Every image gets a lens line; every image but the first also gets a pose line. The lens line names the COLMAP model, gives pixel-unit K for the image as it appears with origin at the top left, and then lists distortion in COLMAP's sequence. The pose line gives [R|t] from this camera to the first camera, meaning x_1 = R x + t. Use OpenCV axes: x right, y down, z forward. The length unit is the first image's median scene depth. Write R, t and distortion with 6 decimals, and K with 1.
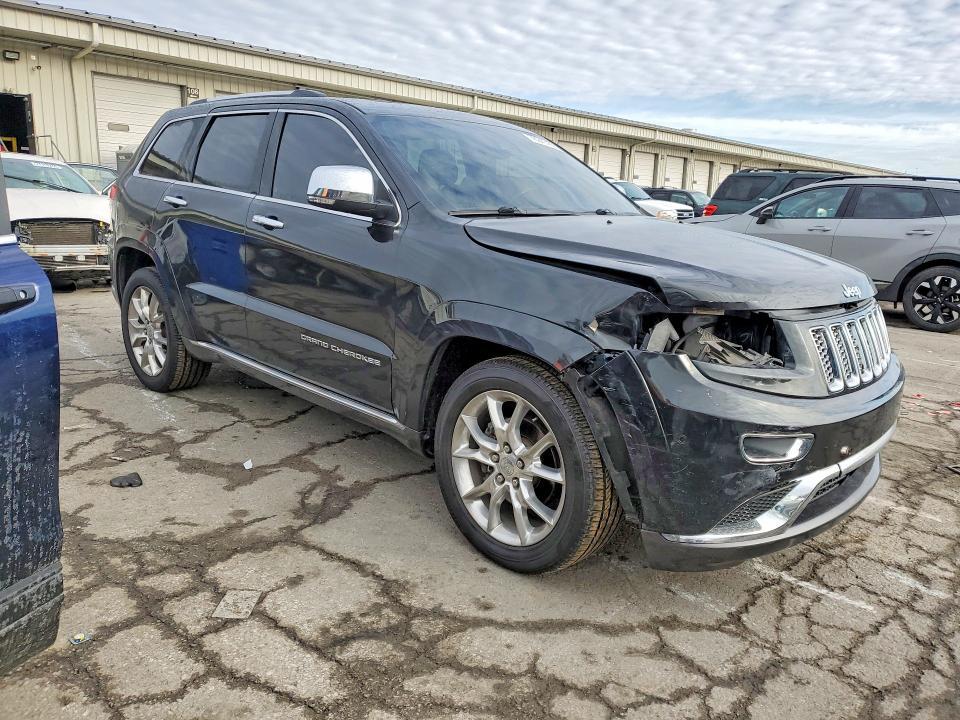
lens RADIAL K [[743.6, 0, 494.4], [0, 743.6, 354.0], [0, 0, 1]] dist [0.011185, 0.014537]
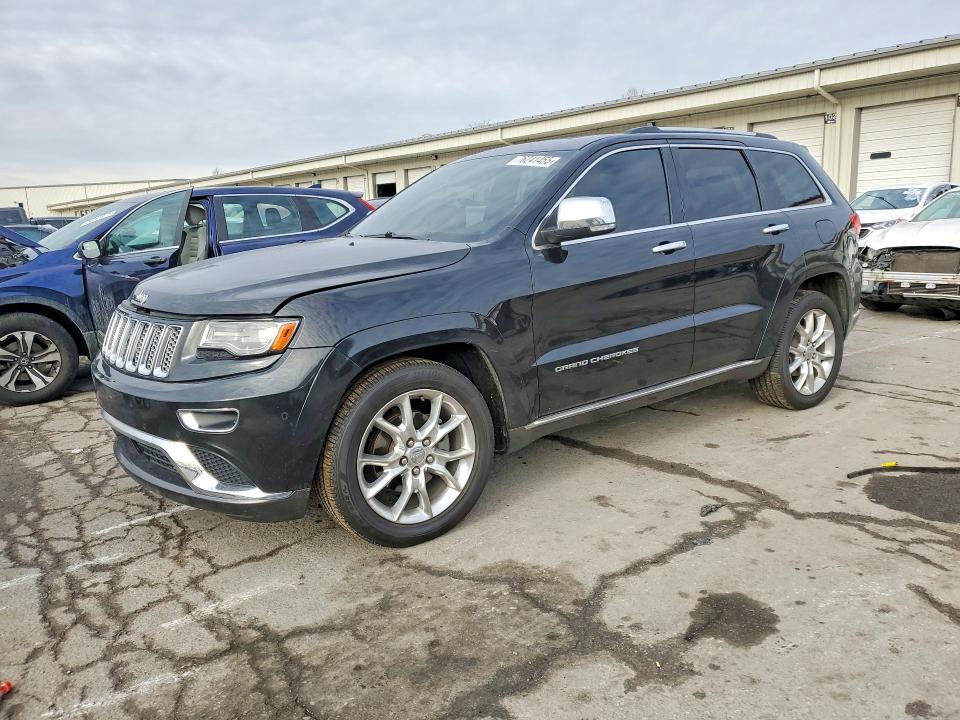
lens RADIAL K [[743.6, 0, 476.7], [0, 743.6, 363.6], [0, 0, 1]] dist [0.011185, 0.014537]
pose [[-0.180165, 0.149740, -0.972172, 0.692527], [-0.182474, 0.966102, 0.182621, -0.130932], [0.966563, 0.210298, -0.146734, 0.762585]]
